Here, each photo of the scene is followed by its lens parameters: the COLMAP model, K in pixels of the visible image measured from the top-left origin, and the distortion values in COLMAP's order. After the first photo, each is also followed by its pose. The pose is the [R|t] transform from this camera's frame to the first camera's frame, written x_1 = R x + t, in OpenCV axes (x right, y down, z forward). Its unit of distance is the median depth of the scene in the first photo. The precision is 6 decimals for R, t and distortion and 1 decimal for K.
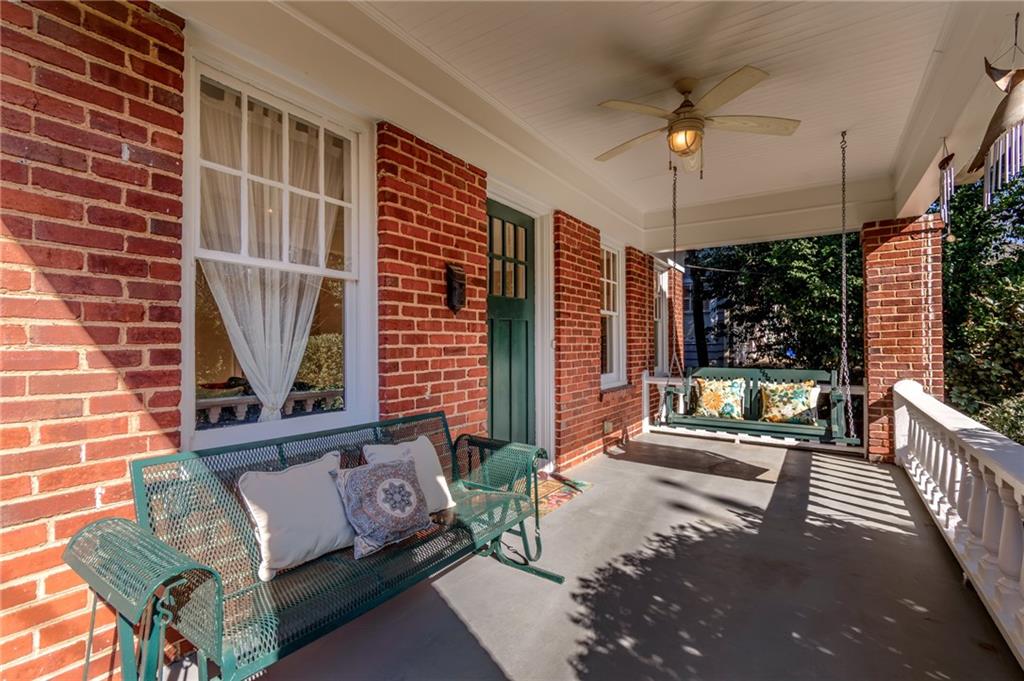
lens RADIAL K [[456.5, 0, 517.2], [0, 456.5, 337.0], [0, 0, 1]] dist [-0.003229, -0.000521]
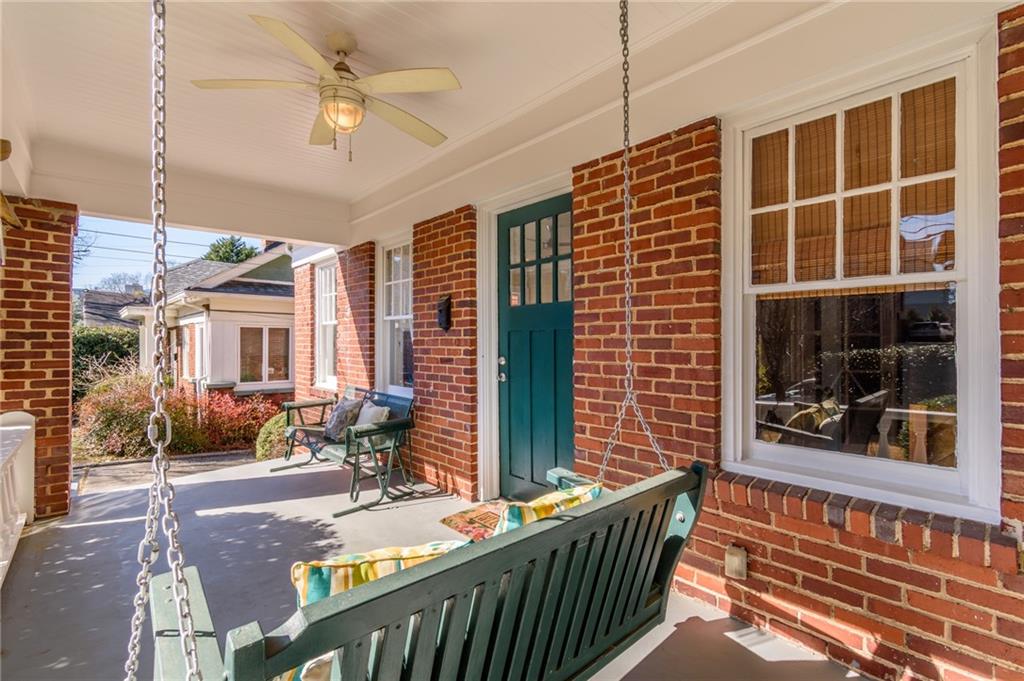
lens RADIAL K [[456.5, 0, 517.2], [0, 456.5, 337.0], [0, 0, 1]] dist [-0.003229, -0.000521]
pose [[-0.235831, -0.006559, -0.971772, 1.118827], [0.014794, 0.999837, -0.010339, -0.021703], [0.971681, -0.016815, -0.235696, 1.540625]]
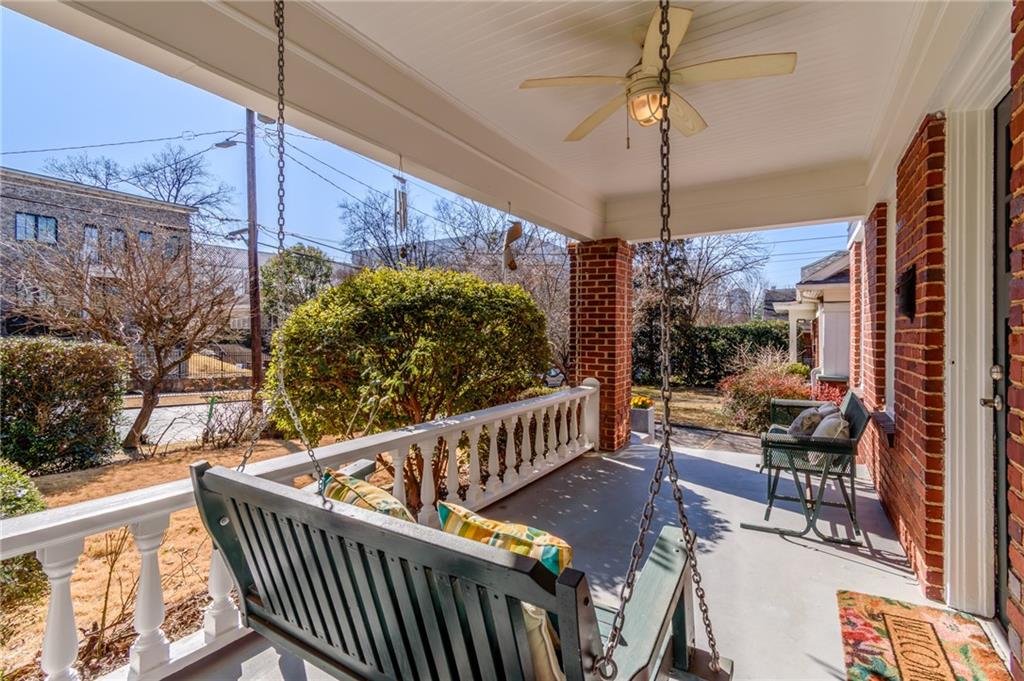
lens RADIAL K [[456.5, 0, 517.2], [0, 456.5, 337.0], [0, 0, 1]] dist [-0.003229, -0.000521]
pose [[-0.999179, -0.000134, -0.040504, 0.654521], [-0.000050, 0.999998, -0.002064, -0.022165], [0.040504, -0.002060, -0.999177, 1.855326]]
